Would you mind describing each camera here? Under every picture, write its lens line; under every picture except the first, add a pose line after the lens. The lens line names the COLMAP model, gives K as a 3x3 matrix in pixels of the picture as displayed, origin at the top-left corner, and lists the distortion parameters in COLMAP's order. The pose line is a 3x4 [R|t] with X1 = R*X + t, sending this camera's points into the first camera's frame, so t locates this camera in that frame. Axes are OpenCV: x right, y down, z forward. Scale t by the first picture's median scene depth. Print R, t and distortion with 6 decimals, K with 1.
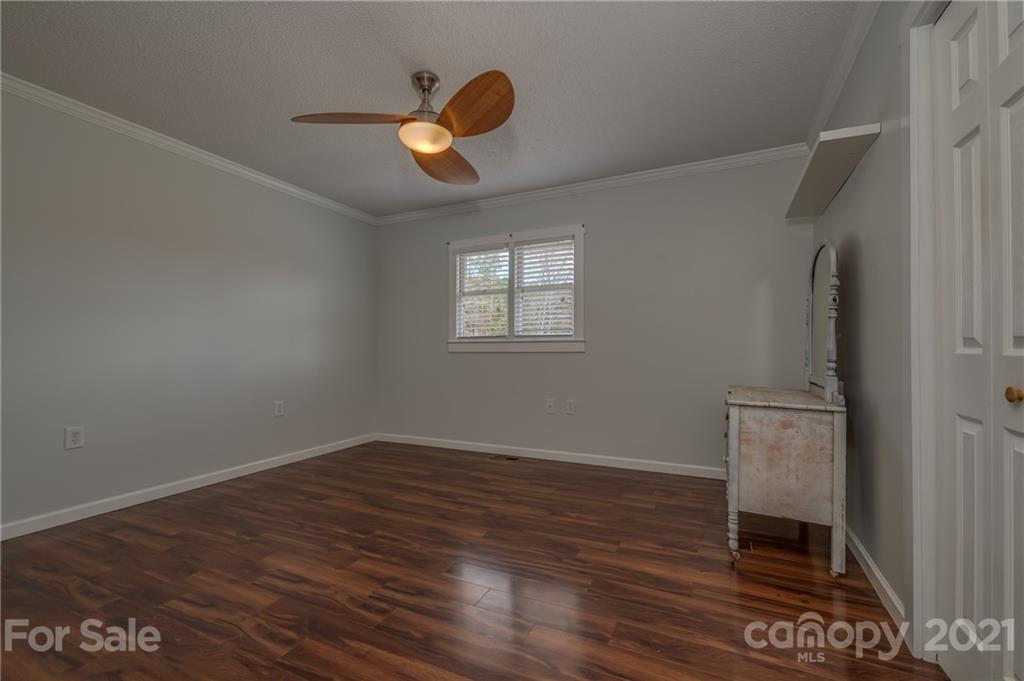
lens RADIAL K [[442.7, 0, 513.7], [0, 442.7, 343.9], [0, 0, 1]] dist [0.000809, 0.000330]
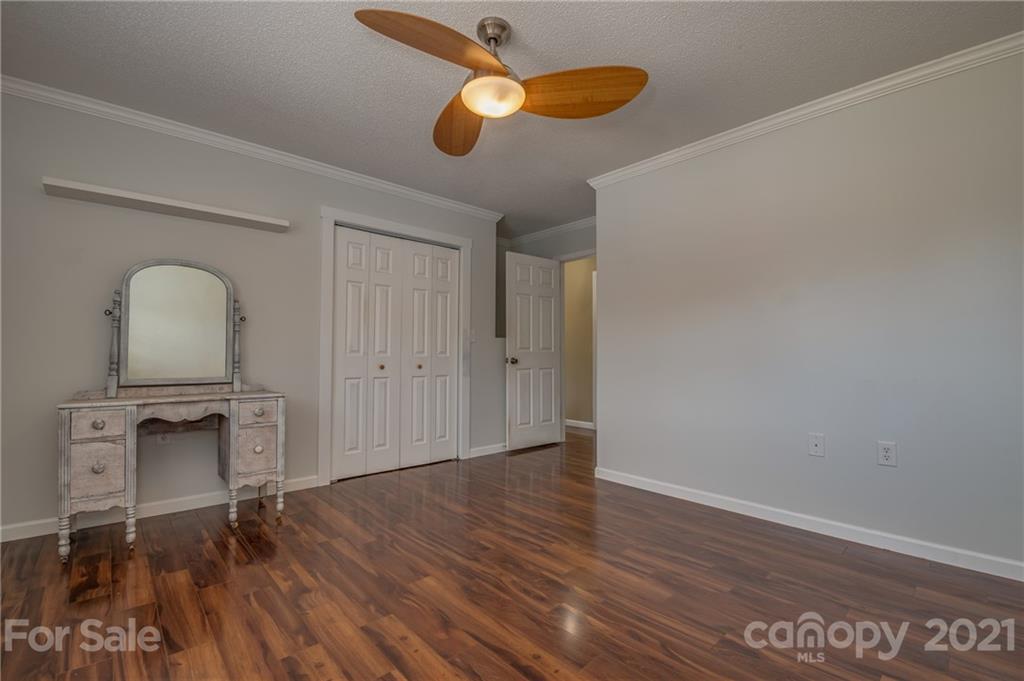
lens RADIAL K [[462.4, 0, 512.9], [0, 462.4, 346.1], [0, 0, 1]] dist [-0.003393, -0.003080]
pose [[-0.930958, 0.003710, 0.365108, -0.594554], [-0.009304, 0.999383, -0.033880, 0.026457], [-0.365008, -0.034937, -0.930349, 1.938779]]
